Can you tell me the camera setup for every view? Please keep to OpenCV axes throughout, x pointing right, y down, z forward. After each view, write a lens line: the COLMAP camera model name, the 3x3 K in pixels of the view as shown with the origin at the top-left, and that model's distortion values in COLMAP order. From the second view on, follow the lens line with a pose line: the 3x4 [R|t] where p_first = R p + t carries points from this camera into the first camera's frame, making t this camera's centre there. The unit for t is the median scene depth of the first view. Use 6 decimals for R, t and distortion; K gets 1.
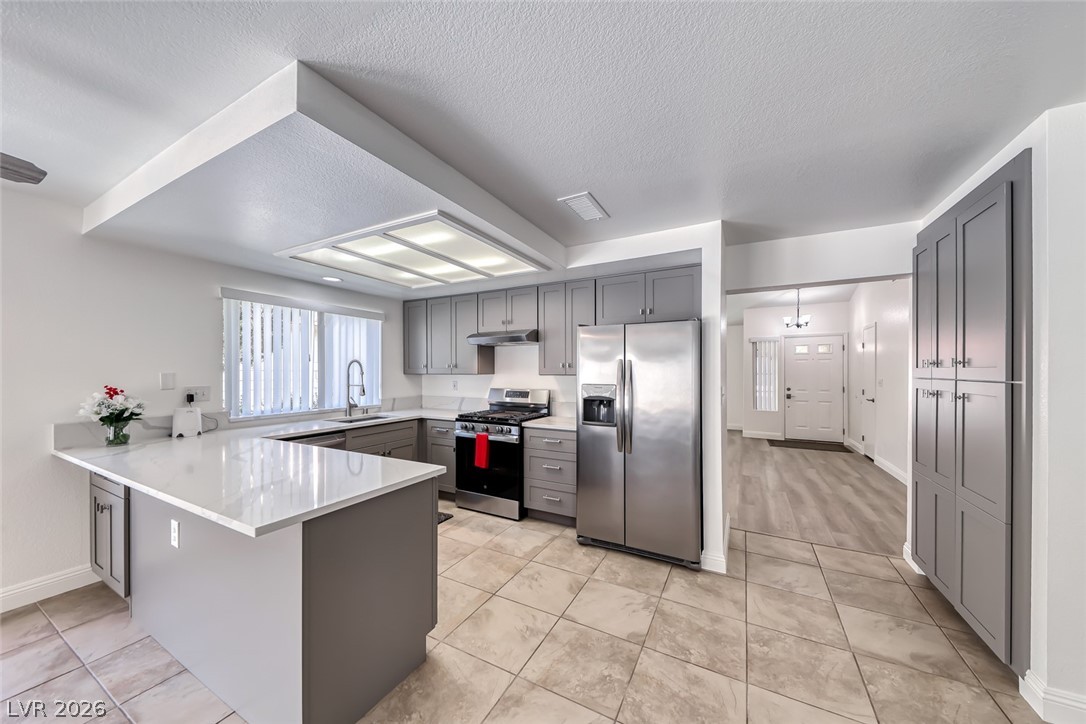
lens RADIAL K [[373.5, 0, 538.7], [0, 373.5, 368.8], [0, 0, 1]] dist [0.000993, -0.001569]
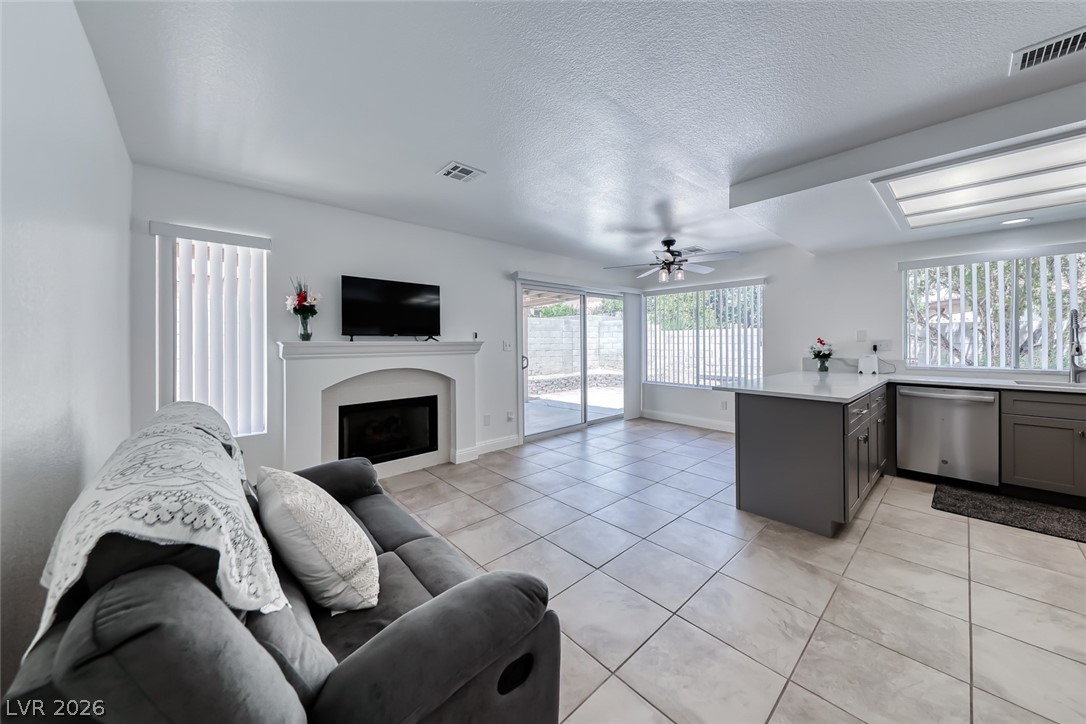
lens RADIAL K [[373.5, 0, 544.2], [0, 373.5, 339.8], [0, 0, 1]] dist [0.000993, -0.001569]
pose [[-0.330588, -0.001152, -0.943775, 0.830450], [0.009589, 0.999944, -0.004579, 0.045232], [0.943727, -0.010564, -0.330558, 0.311438]]
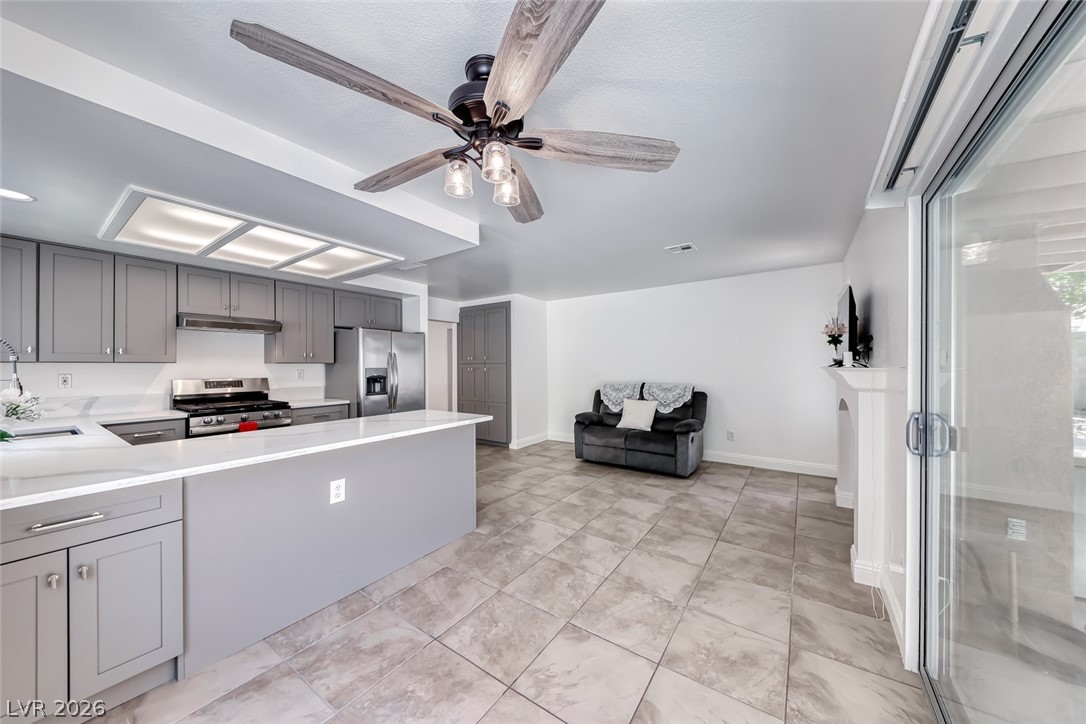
lens RADIAL K [[373.5, 0, 534.4], [0, 373.5, 364.1], [0, 0, 1]] dist [0.000993, -0.001569]
pose [[0.128993, 0.003519, 0.991639, -1.330151], [0.001479, 0.999992, -0.003741, 0.033520], [-0.991644, 0.001949, 0.128986, 0.159359]]
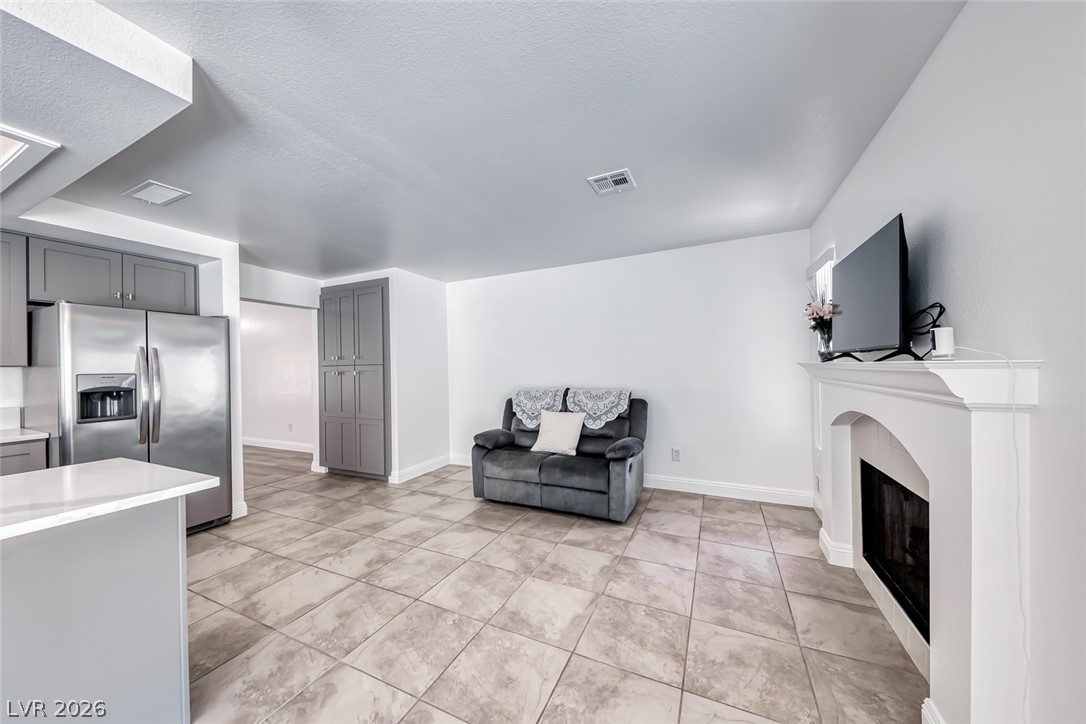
lens RADIAL K [[373.5, 0, 543.2], [0, 373.5, 366.4], [0, 0, 1]] dist [0.000993, -0.001569]
pose [[-0.056814, 0.000801, 0.998384, -0.799789], [0.013259, 0.999912, -0.000048, 0.038815], [-0.998297, 0.013234, -0.056820, 0.027229]]
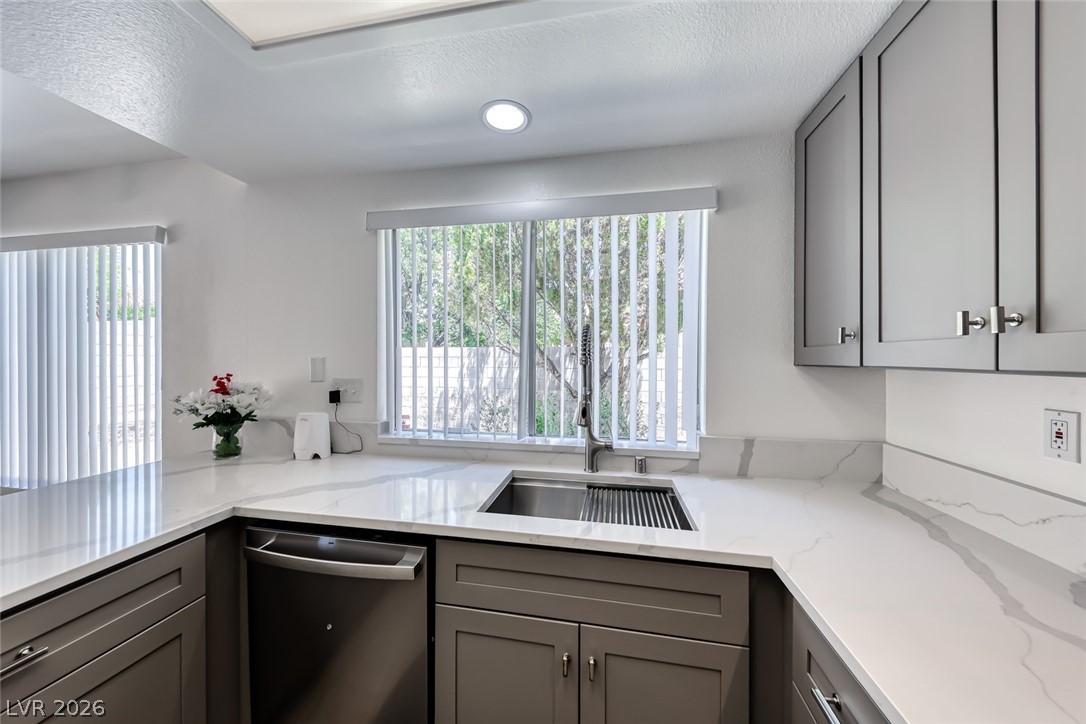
lens RADIAL K [[373.5, 0, 546.5], [0, 373.5, 356.9], [0, 0, 1]] dist [0.000993, -0.001569]
pose [[0.319282, 0.002618, -0.947656, -0.224061], [0.001649, 0.999993, 0.003318, 0.010017], [0.947658, -0.002622, 0.319275, 1.195782]]
